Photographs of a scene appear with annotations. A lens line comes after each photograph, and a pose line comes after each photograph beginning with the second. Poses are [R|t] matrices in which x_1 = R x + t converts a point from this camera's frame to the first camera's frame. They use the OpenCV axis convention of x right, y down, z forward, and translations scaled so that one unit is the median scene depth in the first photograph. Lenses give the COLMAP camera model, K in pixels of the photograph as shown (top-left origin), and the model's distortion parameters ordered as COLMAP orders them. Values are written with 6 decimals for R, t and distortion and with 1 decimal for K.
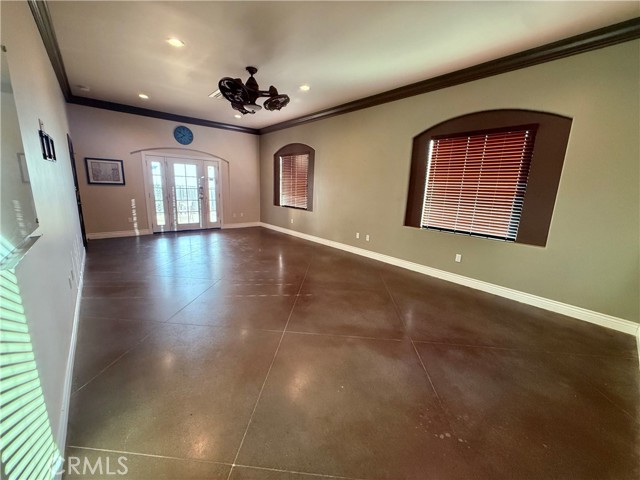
lens RADIAL K [[252.8, 0, 316.3], [0, 252.8, 240.1], [0, 0, 1]] dist [-0.001460, -0.000096]
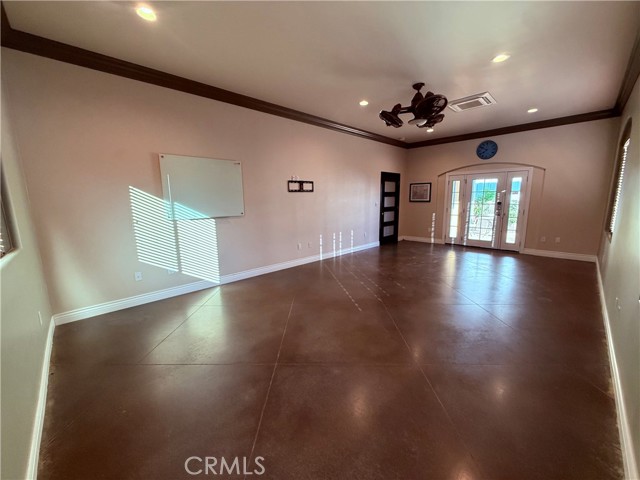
lens RADIAL K [[252.8, 0, 322.0], [0, 252.8, 240.8], [0, 0, 1]] dist [-0.001460, -0.000096]
pose [[0.060208, 0.125851, -0.990220, 0.435902], [-0.195530, 0.974288, 0.111937, -0.057839], [0.978848, 0.186878, 0.083267, 0.358271]]
